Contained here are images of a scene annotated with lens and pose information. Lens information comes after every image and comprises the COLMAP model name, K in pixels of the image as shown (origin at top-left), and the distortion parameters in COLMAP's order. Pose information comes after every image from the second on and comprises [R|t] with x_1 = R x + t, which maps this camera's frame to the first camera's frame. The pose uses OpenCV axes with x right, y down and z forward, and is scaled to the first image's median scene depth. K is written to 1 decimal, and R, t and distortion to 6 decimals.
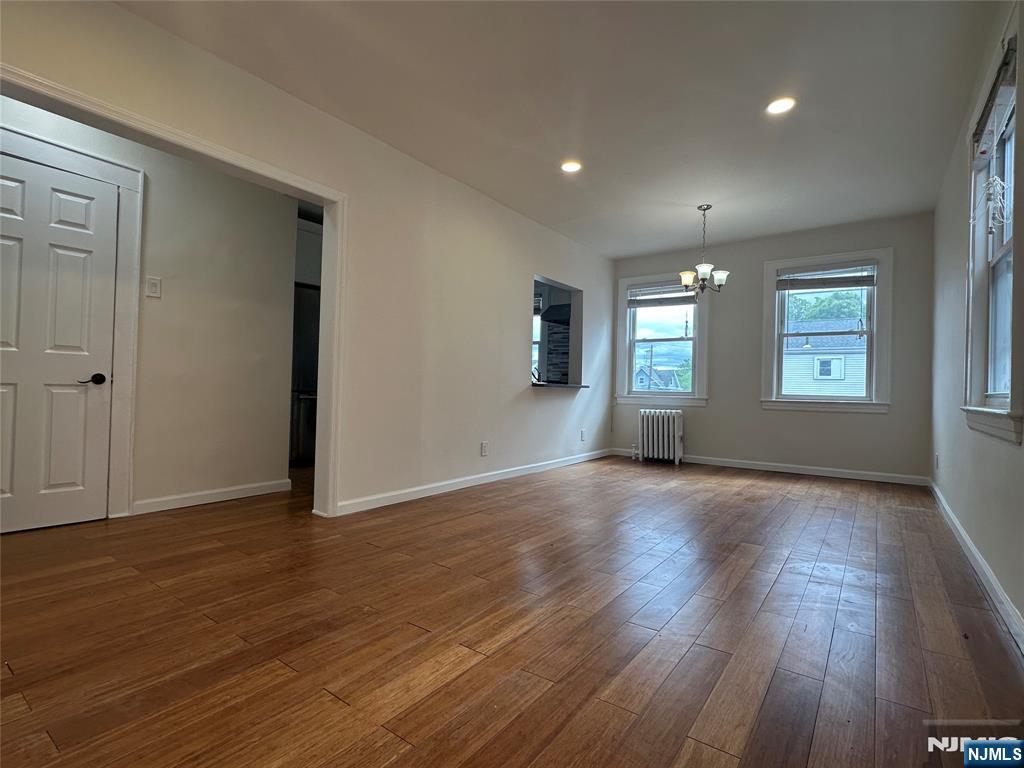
lens RADIAL K [[501.4, 0, 512.0], [0, 501.4, 384.0], [0, 0, 1]] dist [-0.003390, -0.000017]
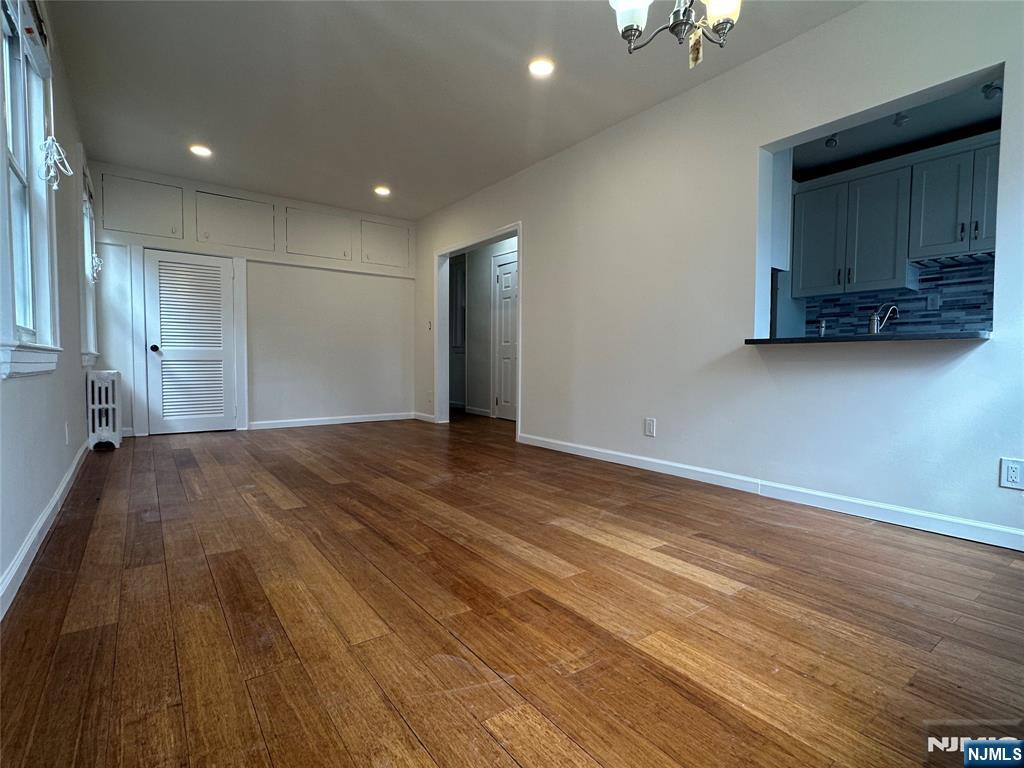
lens RADIAL K [[501.4, 0, 512.0], [0, 501.4, 384.0], [0, 0, 1]] dist [-0.003390, -0.000017]
pose [[-0.294621, 0.015353, -0.955491, 1.392185], [-0.008261, 0.999793, 0.018612, 0.084409], [0.955578, 0.013377, -0.294433, 1.856177]]
